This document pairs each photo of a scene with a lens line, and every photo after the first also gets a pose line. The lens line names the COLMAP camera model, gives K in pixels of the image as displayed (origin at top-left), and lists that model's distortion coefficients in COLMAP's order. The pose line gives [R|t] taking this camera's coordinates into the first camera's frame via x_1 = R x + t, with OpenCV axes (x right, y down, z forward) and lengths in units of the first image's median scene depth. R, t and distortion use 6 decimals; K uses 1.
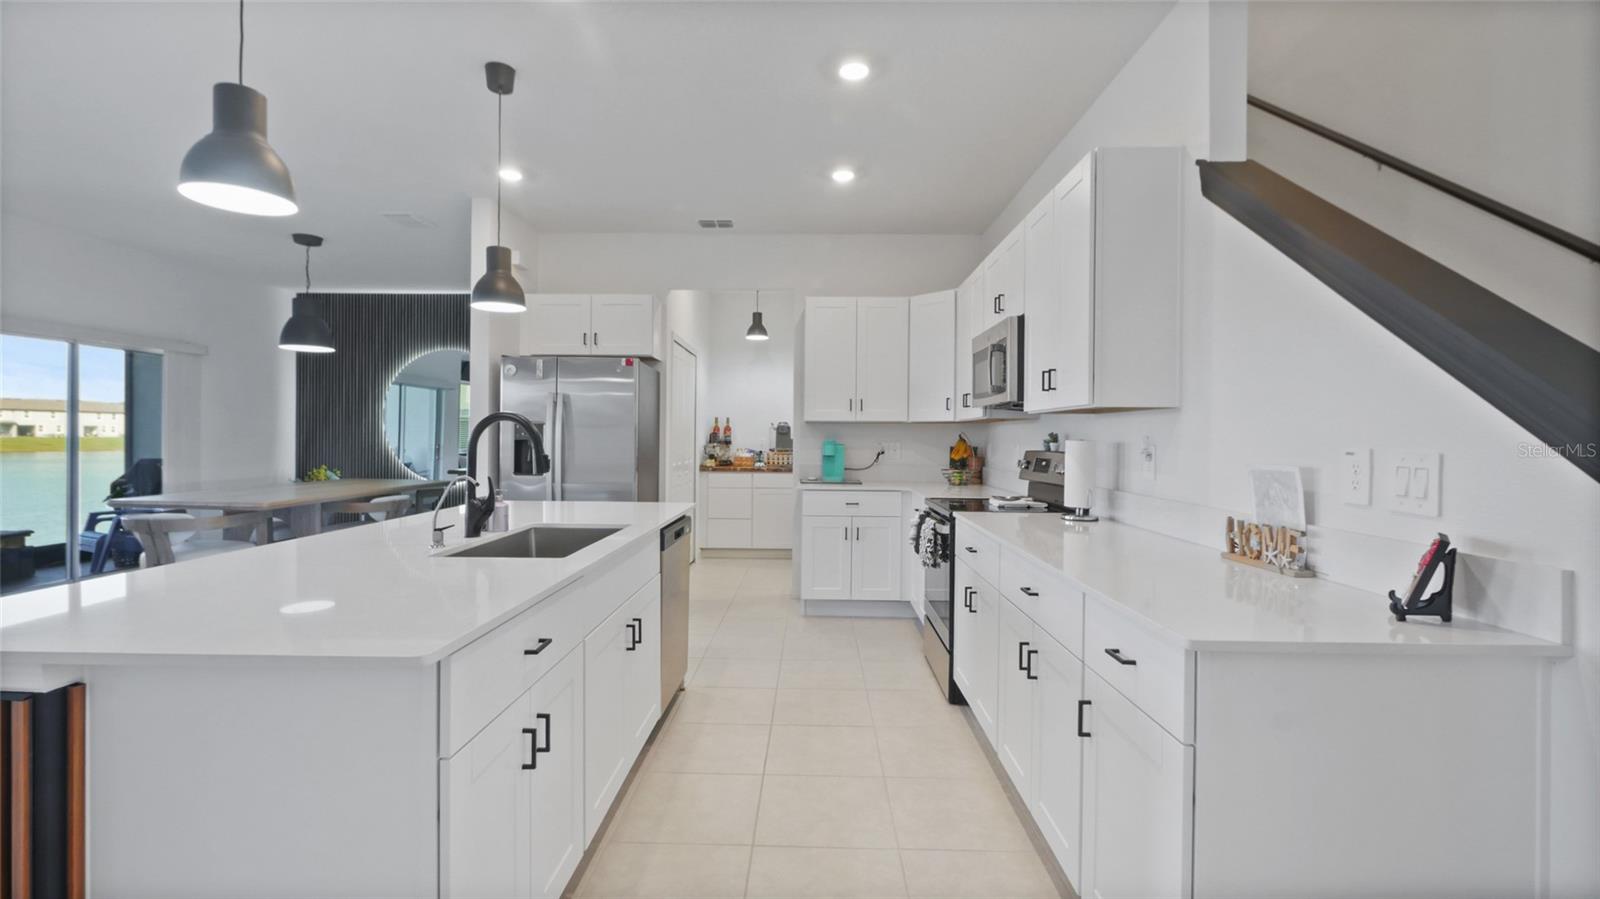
lens RADIAL K [[691.2, 0, 800.0], [0, 691.2, 449.5], [0, 0, 1]] dist [-0.000883, 0.000159]
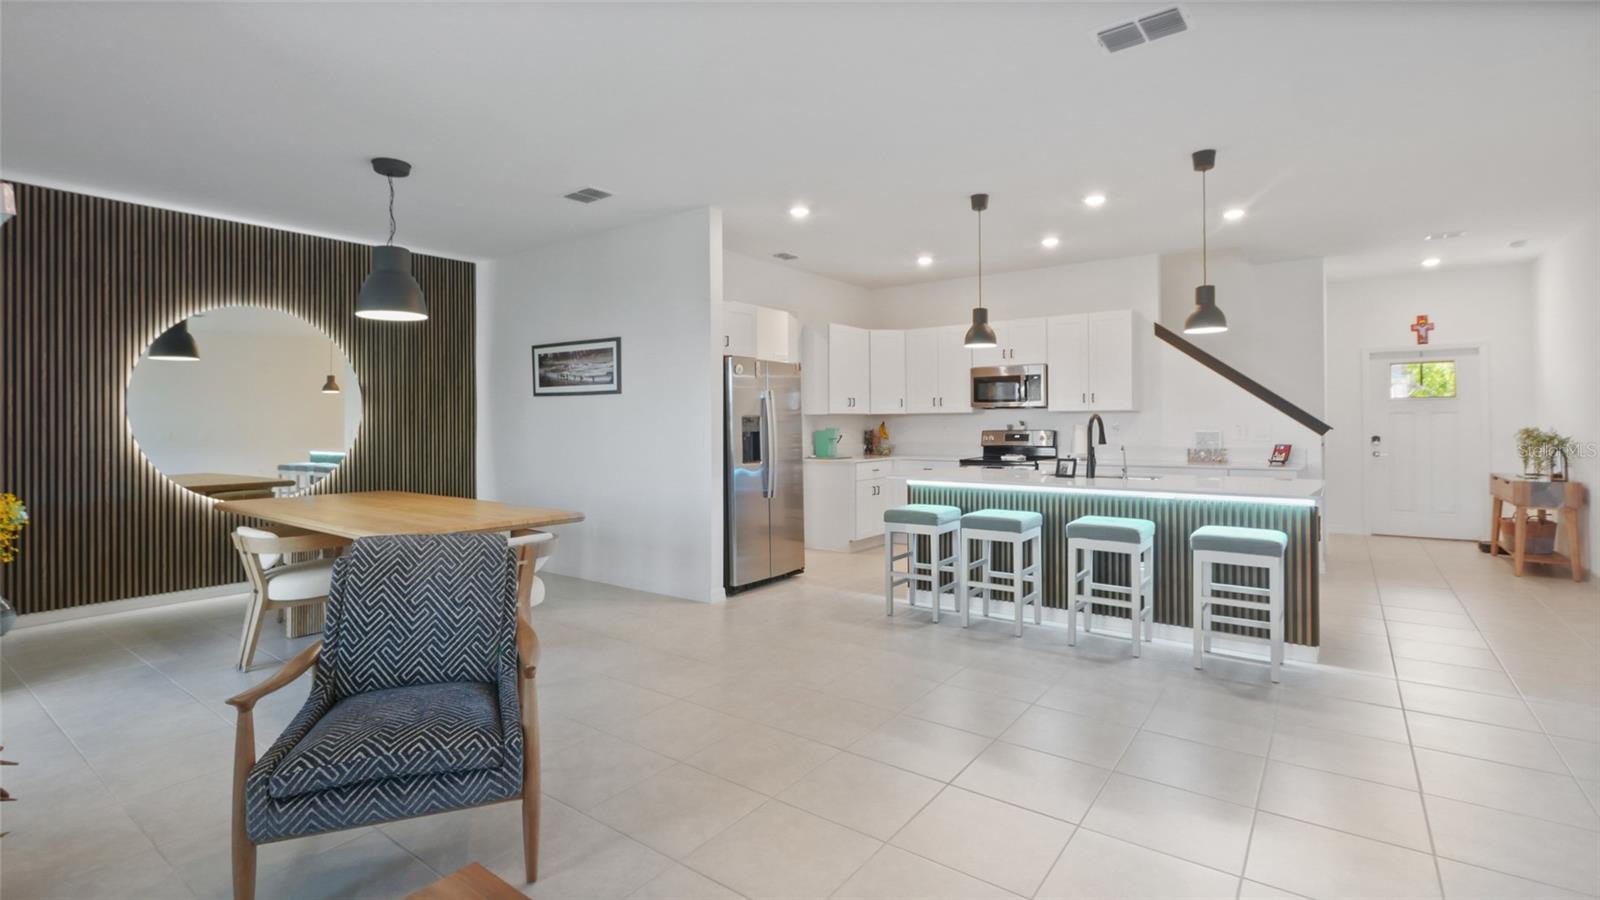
lens RADIAL K [[725.0, 0, 800.0], [0, 725.0, 450.0], [0, 0, 1]] dist [0.000023, 0.000057]
pose [[0.575711, -0.045285, 0.816399, -1.186444], [0.025825, 0.998974, 0.037201, -0.024050], [-0.817246, -0.000334, 0.576289, 0.221182]]
